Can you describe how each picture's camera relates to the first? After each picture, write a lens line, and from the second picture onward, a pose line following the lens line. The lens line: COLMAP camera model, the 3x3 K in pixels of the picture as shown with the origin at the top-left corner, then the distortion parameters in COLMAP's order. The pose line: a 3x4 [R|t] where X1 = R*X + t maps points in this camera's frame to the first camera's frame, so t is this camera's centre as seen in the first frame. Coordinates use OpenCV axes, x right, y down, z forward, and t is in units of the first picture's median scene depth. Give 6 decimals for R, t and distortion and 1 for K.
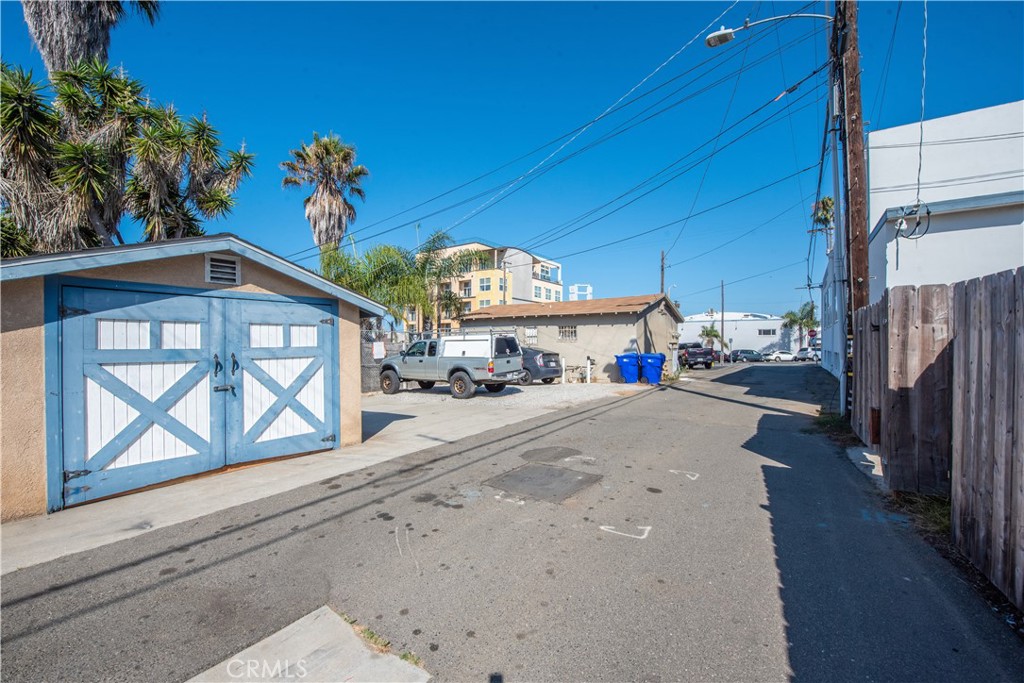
lens RADIAL K [[413.4, 0, 508.4], [0, 413.4, 347.4], [0, 0, 1]] dist [-0.007627, -0.004543]
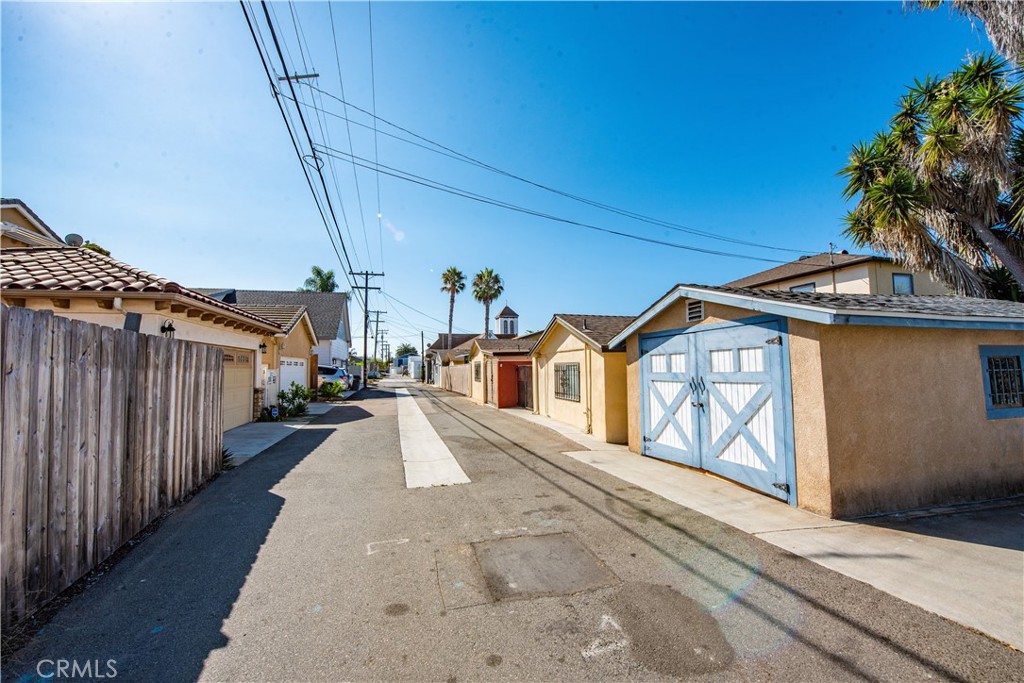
lens RADIAL K [[415.9, 0, 504.0], [0, 415.9, 346.9], [0, 0, 1]] dist [-0.009699, -0.003933]
pose [[-0.637314, -0.033097, -0.769893, 0.674021], [0.006367, 0.998817, -0.048209, -0.019009], [0.770578, -0.035626, -0.636350, 1.388657]]
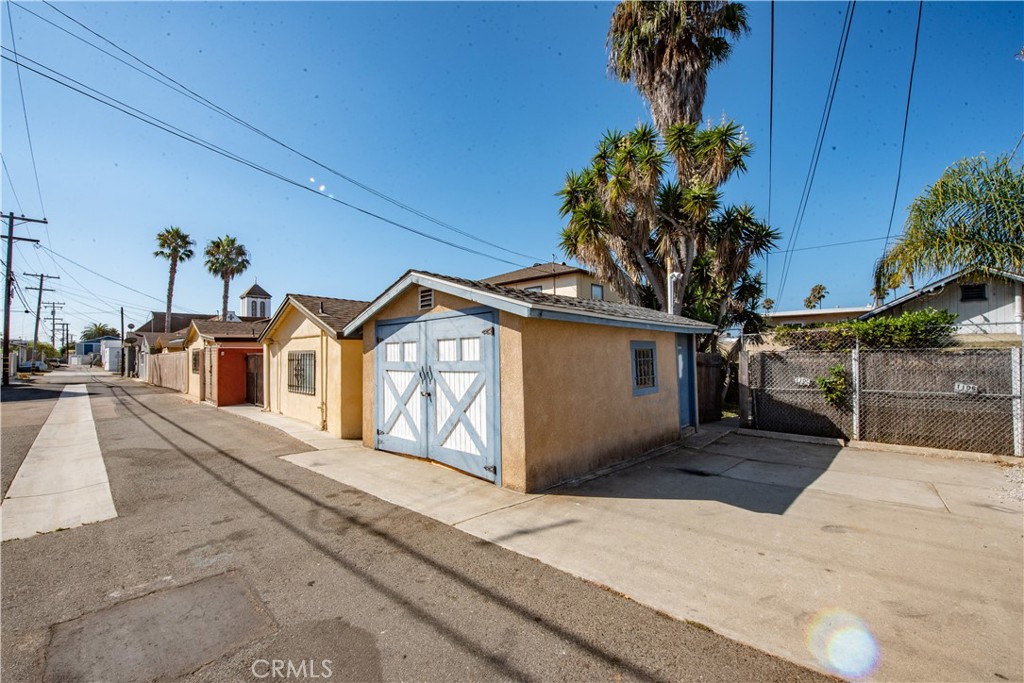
lens RADIAL K [[413.4, 0, 508.4], [0, 413.4, 347.4], [0, 0, 1]] dist [-0.007627, -0.004543]
pose [[-0.141185, -0.017679, -0.989825, 0.513608], [0.002345, 0.999832, -0.018192, -0.018020], [0.989980, -0.004890, -0.141120, 1.455099]]
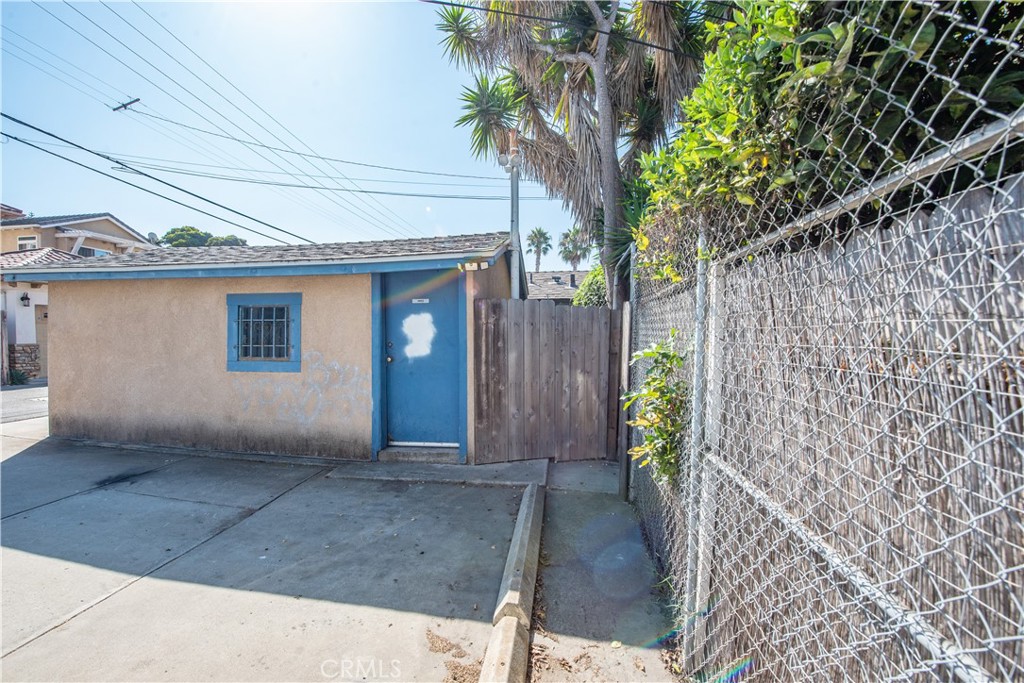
lens RADIAL K [[415.9, 0, 504.0], [0, 415.9, 346.9], [0, 0, 1]] dist [-0.009699, -0.003933]
pose [[-0.888576, 0.013936, -0.458517, -1.078326], [-0.005025, 0.999183, 0.040107, 0.019944], [0.458702, 0.037942, -0.887780, 2.910747]]
